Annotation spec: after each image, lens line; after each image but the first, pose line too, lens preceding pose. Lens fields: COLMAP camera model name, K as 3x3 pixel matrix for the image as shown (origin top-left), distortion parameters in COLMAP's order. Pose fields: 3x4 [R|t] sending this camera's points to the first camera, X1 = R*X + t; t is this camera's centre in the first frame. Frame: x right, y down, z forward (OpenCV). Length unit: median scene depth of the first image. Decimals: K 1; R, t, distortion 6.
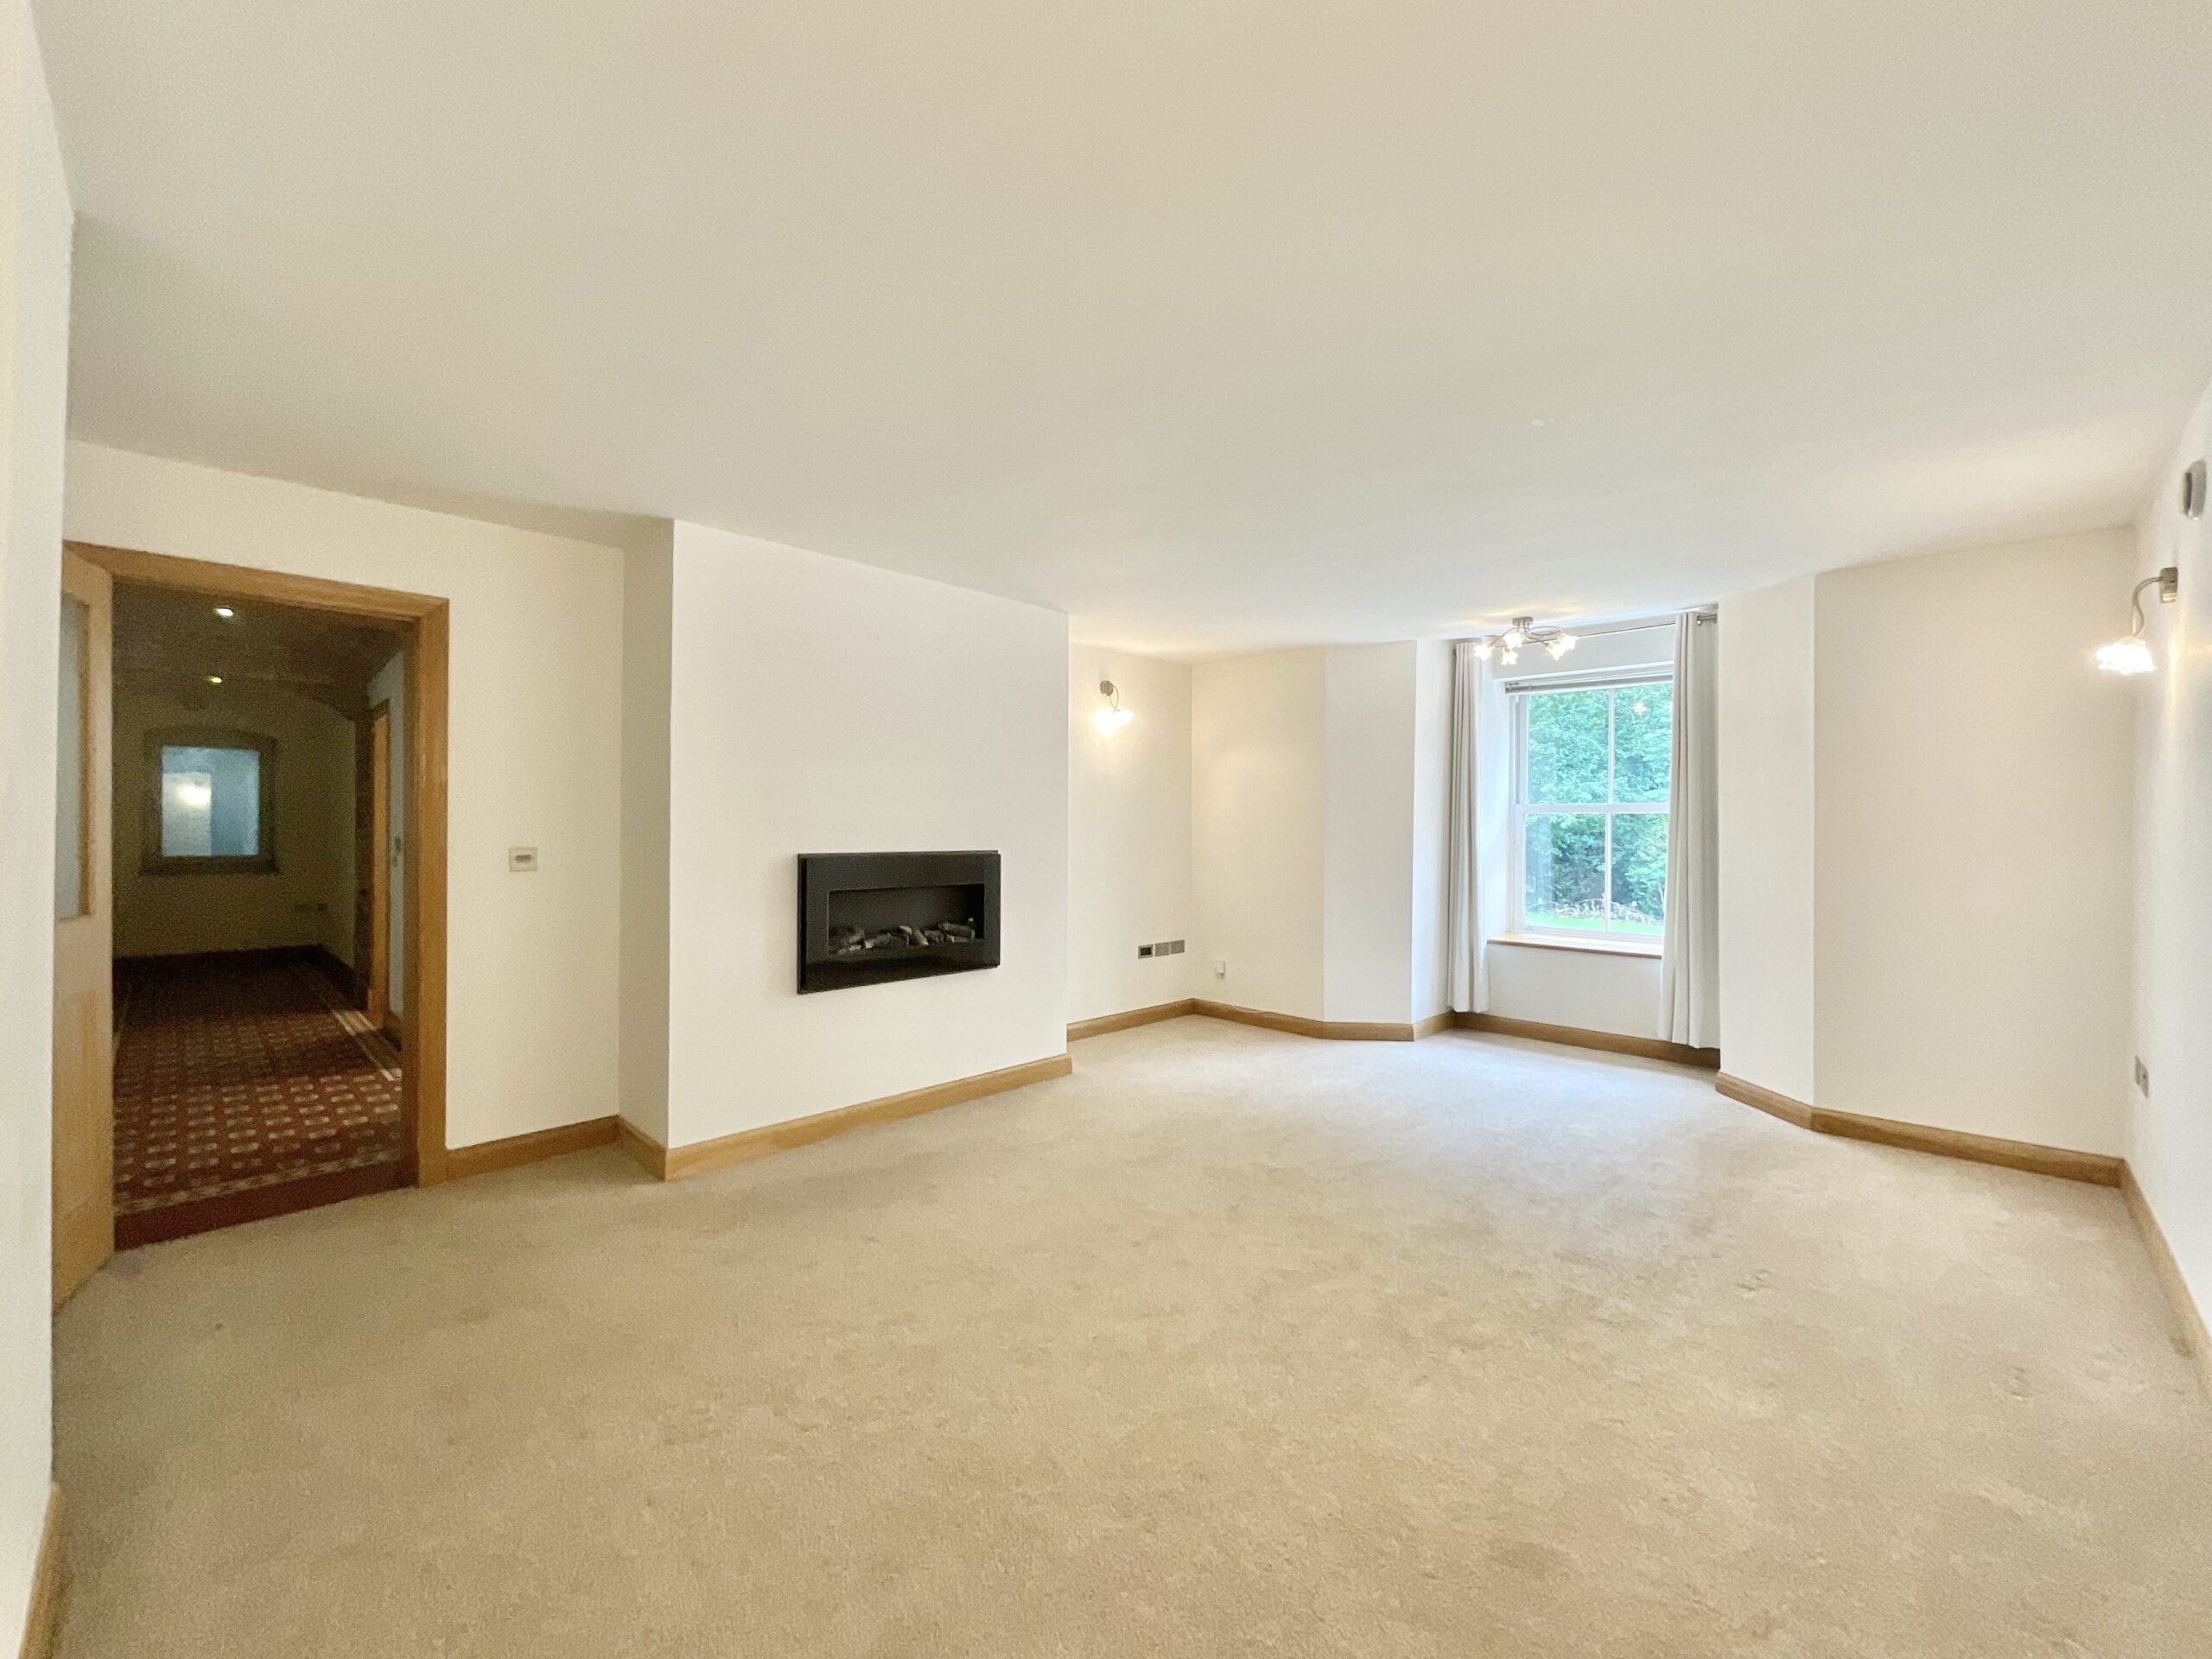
lens RADIAL K [[899.3, 0, 1106.7], [0, 899.3, 831.1], [0, 0, 1]] dist [0.007600, -0.003245]
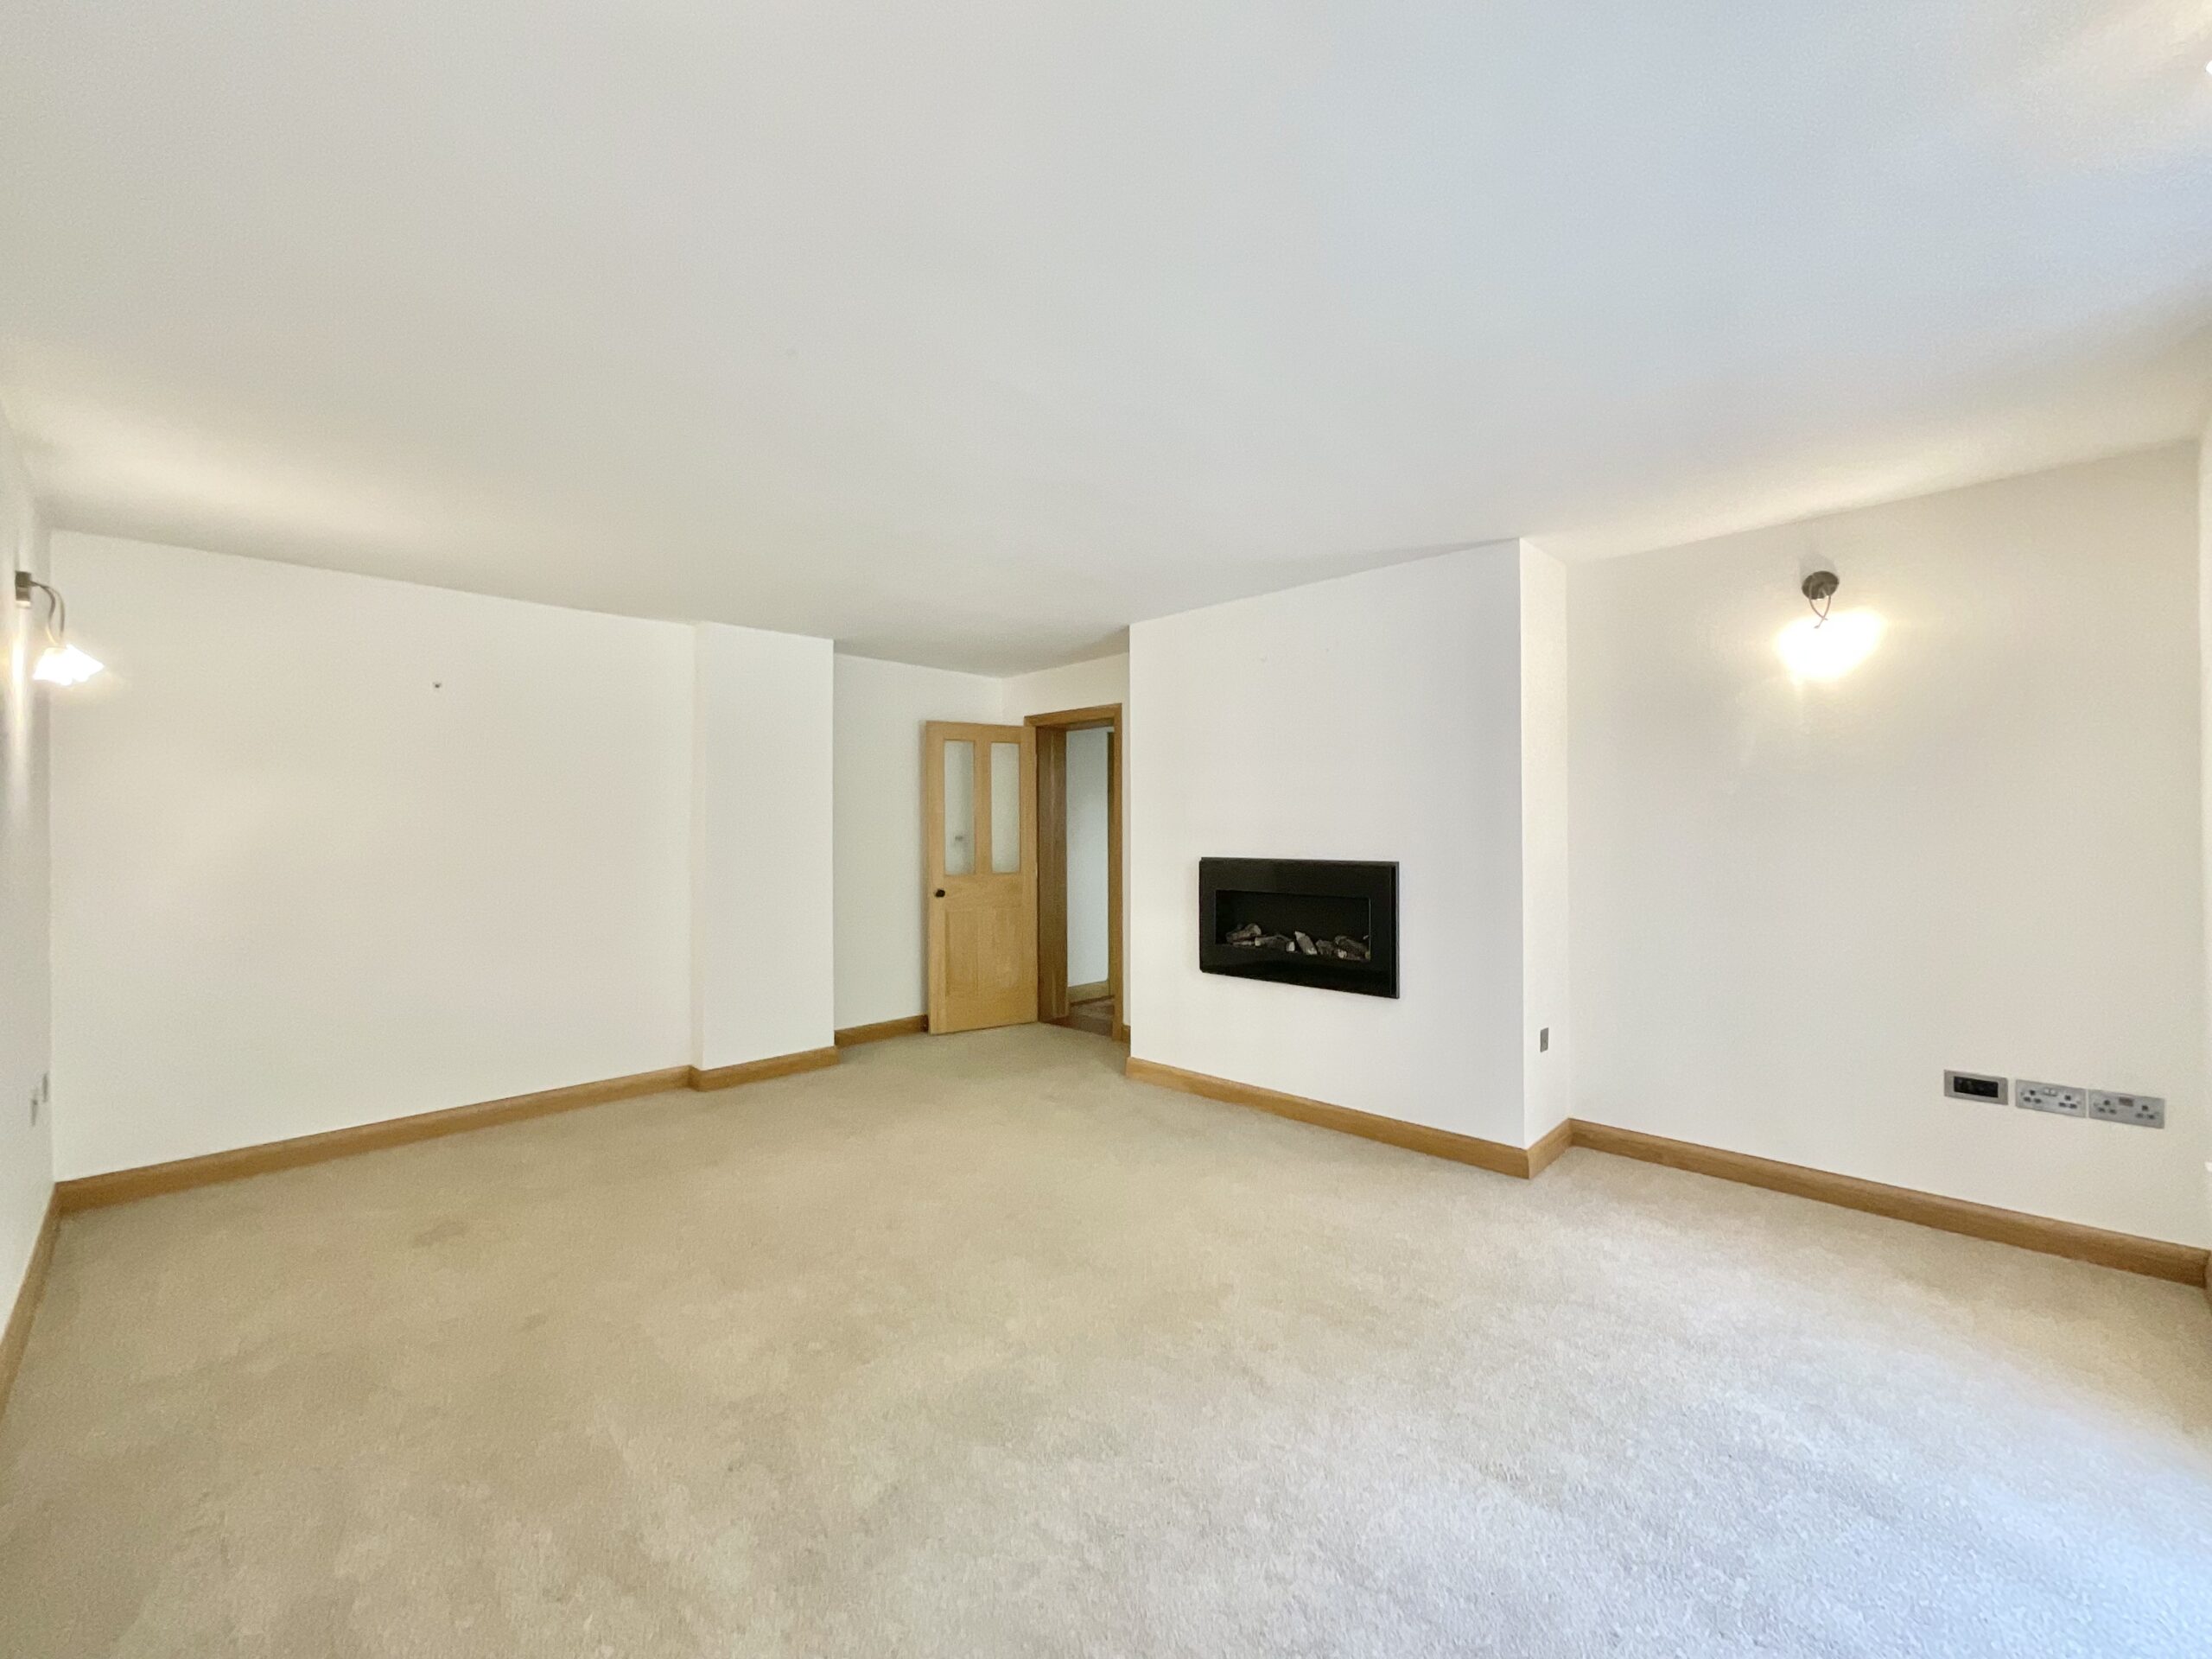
lens RADIAL K [[899.3, 0, 1106.9], [0, 899.3, 829.3], [0, 0, 1]] dist [0.007600, -0.003245]
pose [[-0.014452, -0.012957, -0.999812, 0.775192], [-0.004026, 0.999909, -0.012900, 0.003401], [0.999887, 0.003839, -0.014503, 0.772201]]
